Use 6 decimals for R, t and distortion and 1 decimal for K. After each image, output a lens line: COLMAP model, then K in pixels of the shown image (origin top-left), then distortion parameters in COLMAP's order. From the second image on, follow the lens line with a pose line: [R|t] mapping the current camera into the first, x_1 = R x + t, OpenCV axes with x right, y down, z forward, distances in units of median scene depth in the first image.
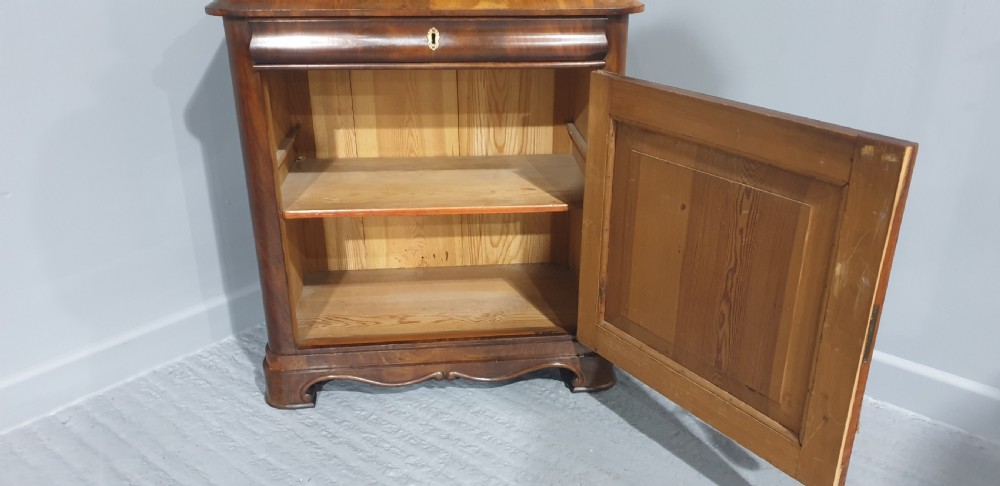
lens RADIAL K [[784.6, 0, 527.5], [0, 784.6, 233.9], [0, 0, 1]] dist [0.034045, -0.023343]
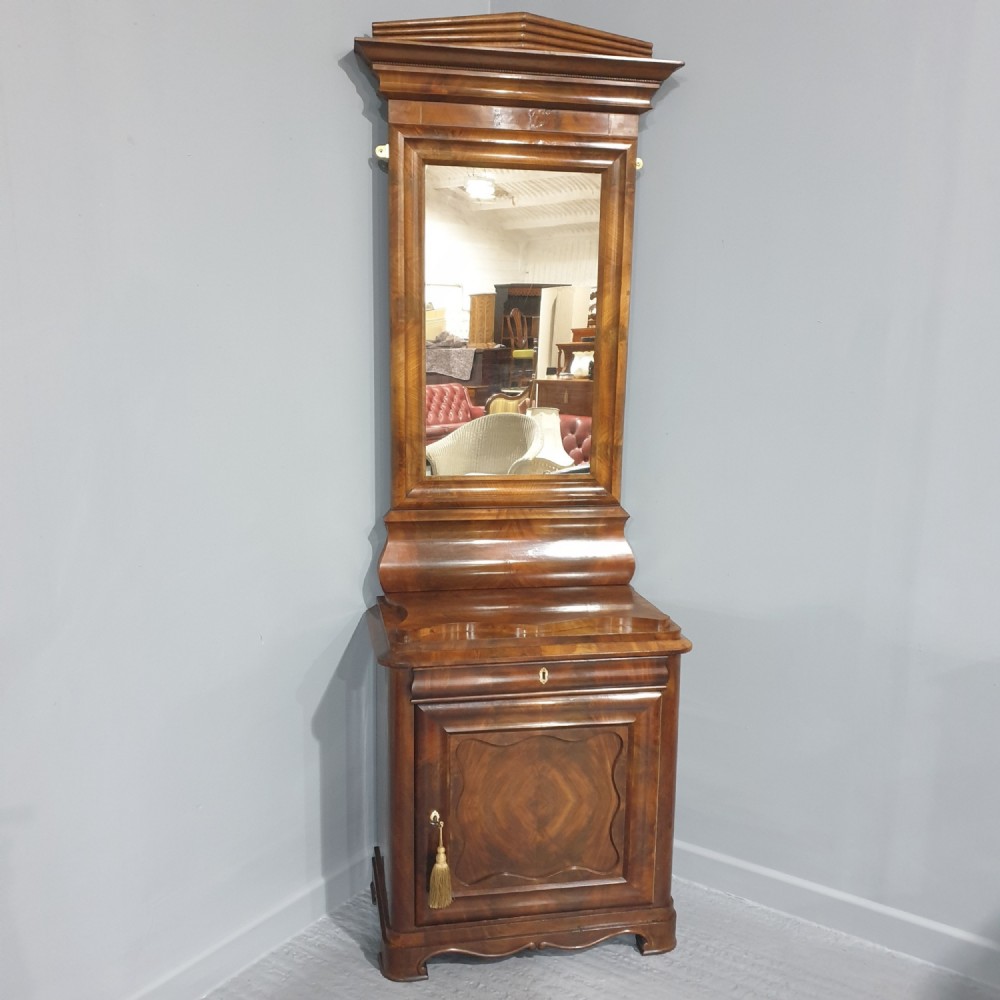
lens RADIAL K [[1004.6, 0, 505.7], [0, 1004.6, 517.4], [0, 0, 1]] dist [0.028224, 0.000000]
pose [[0.996392, -0.010542, 0.084212, -0.283414], [0.028304, 0.976724, -0.212625, -0.129679], [-0.080010, 0.214241, 0.973498, -0.628059]]
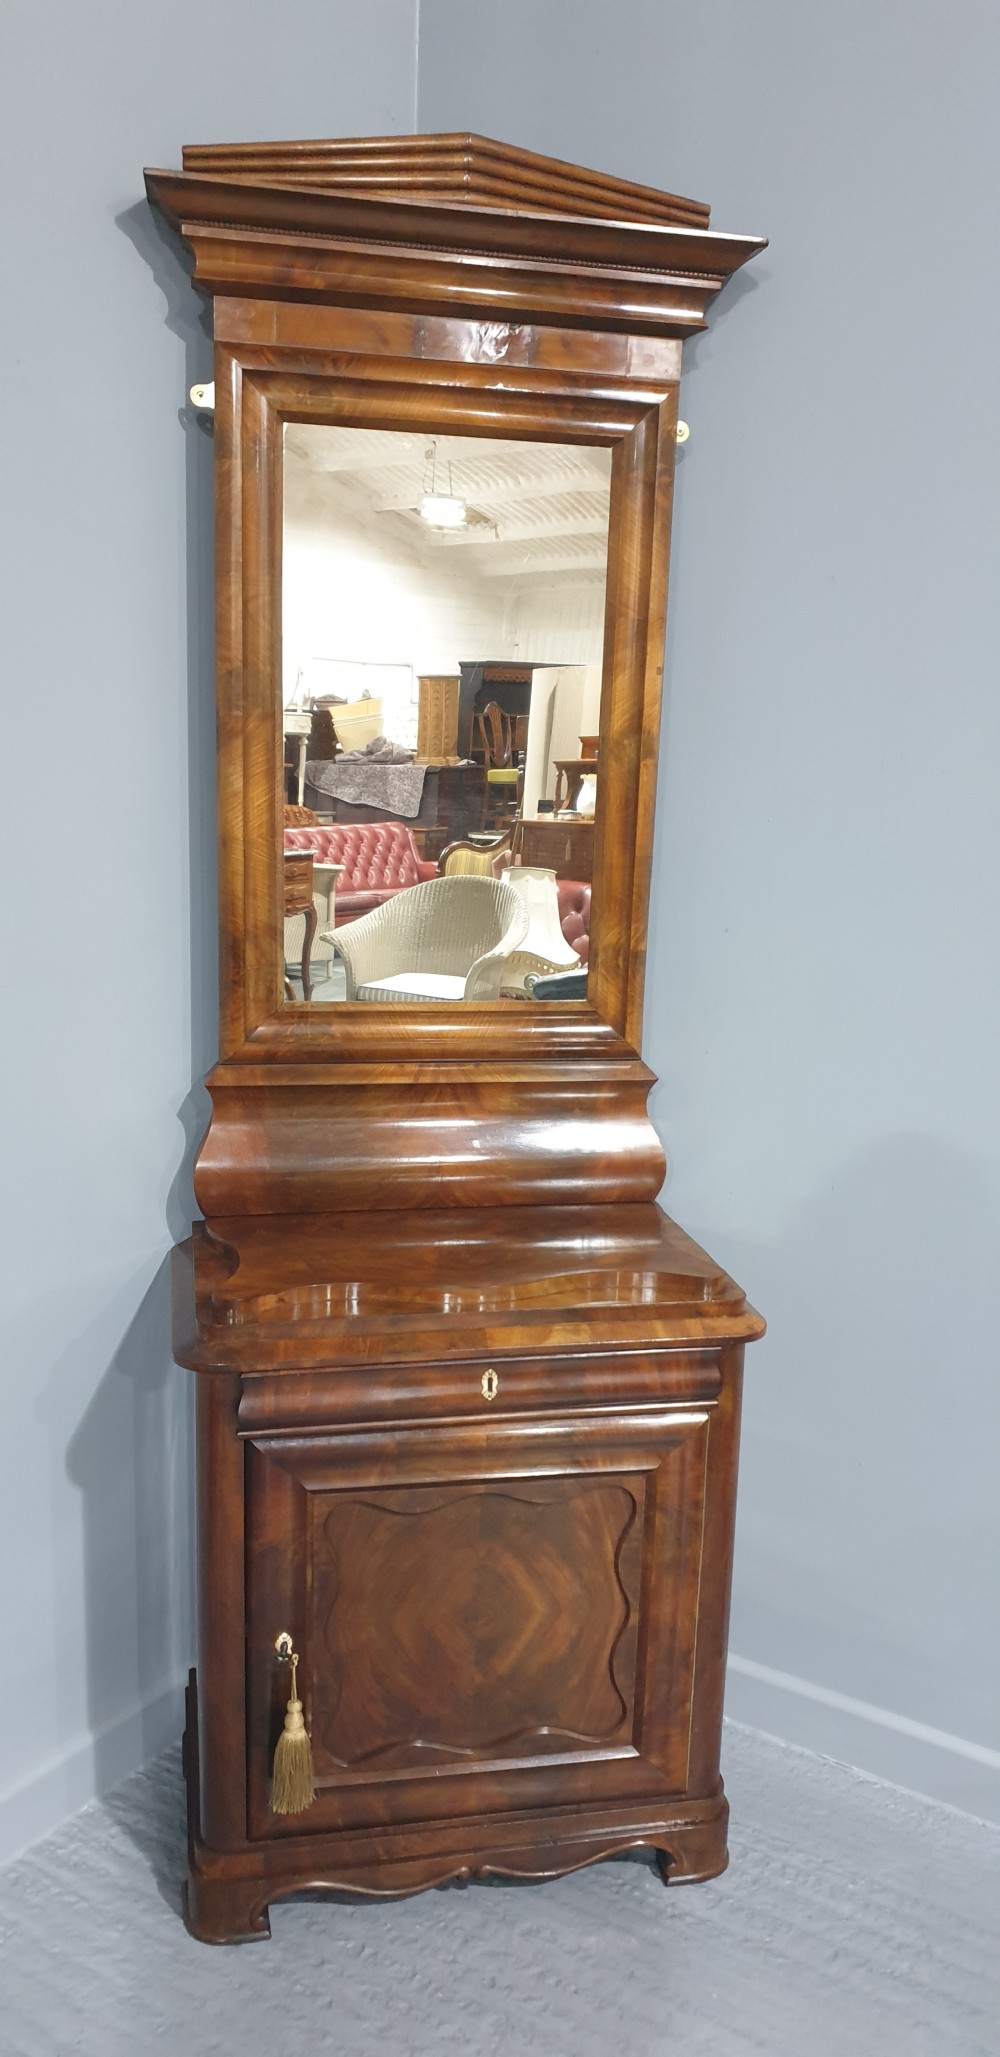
lens RADIAL K [[1559.7, 0, 513.9], [0, 1559.7, 1061.2], [0, 0, 1]] dist [0.019734, 0.007754]
pose [[0.994648, 0.001097, 0.103318, -0.213243], [0.018907, 0.981129, -0.192429, -0.229142], [-0.101579, 0.193353, 0.975857, -0.392769]]
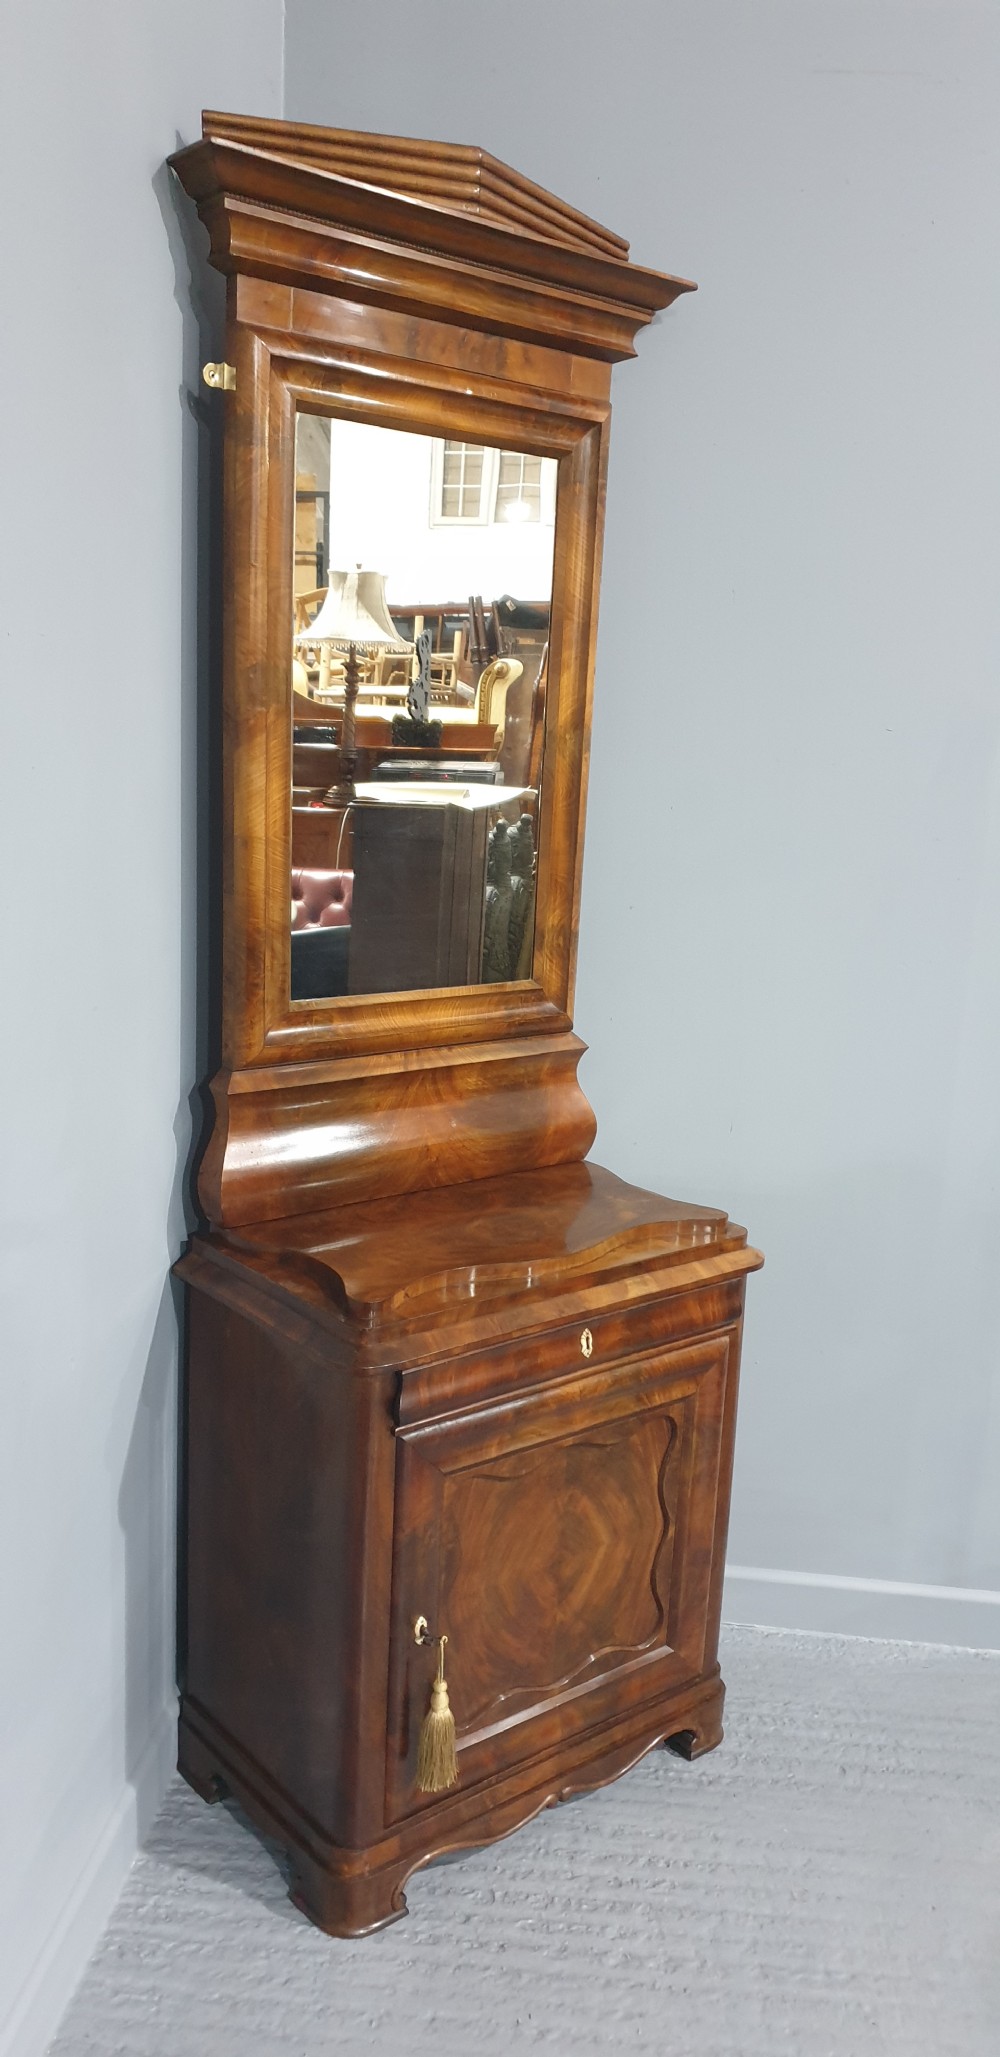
lens RADIAL K [[1576.9, 0, 510.1], [0, 1576.9, 1060.4], [0, 0, 1]] dist [0.047337, -0.034640]
pose [[0.838632, -0.087585, 0.537611, -0.867038], [0.174326, 0.978233, -0.112566, -0.312308], [-0.516050, 0.188121, 0.835645, -0.275530]]
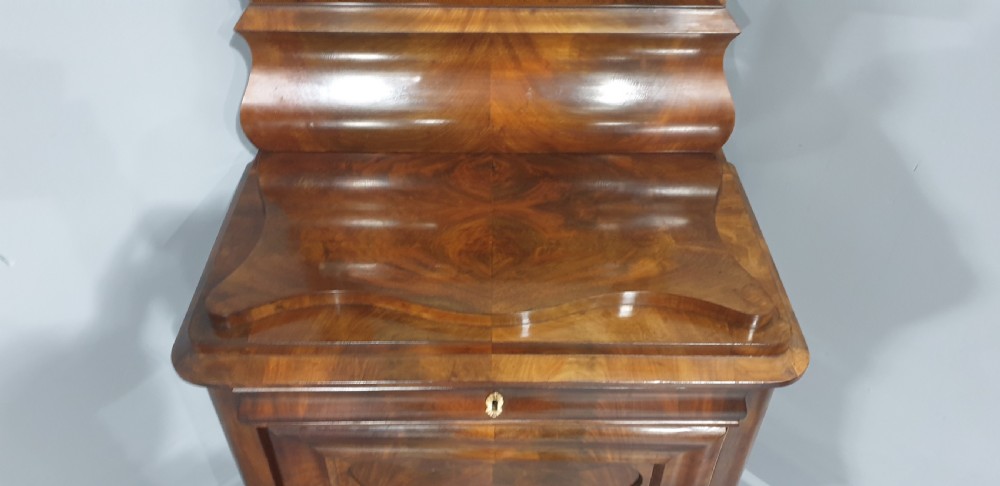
lens RADIAL K [[781.4, 0, 497.2], [0, 781.4, 247.3], [0, 0, 1]] dist [0.064309, -0.075010]
pose [[0.993778, 0.068639, -0.087715, -0.057325], [-0.038619, 0.951034, 0.306663, -0.516177], [0.104469, -0.301368, 0.947768, 0.335612]]
